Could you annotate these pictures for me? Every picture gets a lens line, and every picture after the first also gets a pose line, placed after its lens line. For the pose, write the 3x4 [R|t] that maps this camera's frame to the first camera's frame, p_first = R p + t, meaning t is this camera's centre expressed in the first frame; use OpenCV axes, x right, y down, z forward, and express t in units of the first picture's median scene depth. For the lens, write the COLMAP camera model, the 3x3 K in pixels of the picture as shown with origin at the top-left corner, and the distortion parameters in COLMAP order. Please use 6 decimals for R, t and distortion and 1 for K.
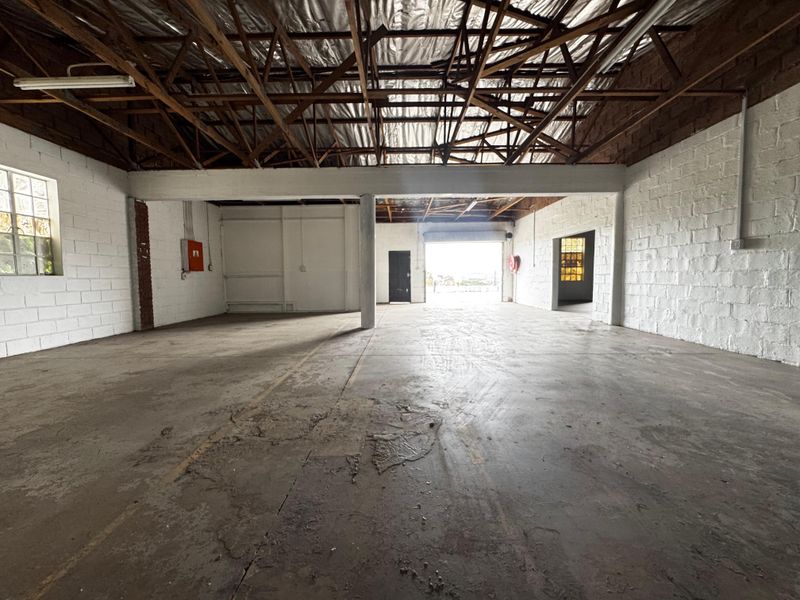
lens RADIAL K [[320.1, 0, 398.7], [0, 320.1, 296.9], [0, 0, 1]] dist [-0.002354, 0.000280]
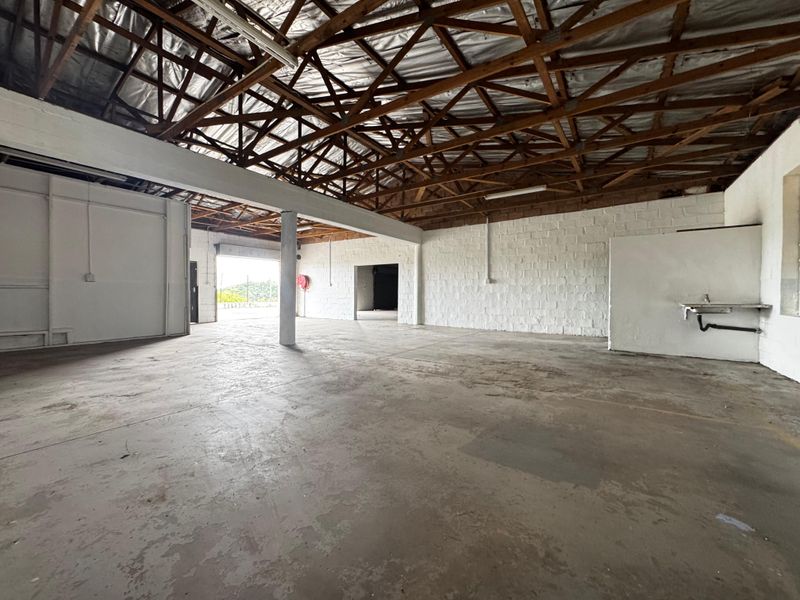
lens RADIAL K [[320.1, 0, 399.6], [0, 320.1, 299.9], [0, 0, 1]] dist [-0.002354, 0.000280]
pose [[0.559670, -0.002374, 0.828712, -0.929718], [0.038413, 0.998995, -0.023080, -0.004751], [-0.827825, 0.044750, 0.559199, 0.207946]]
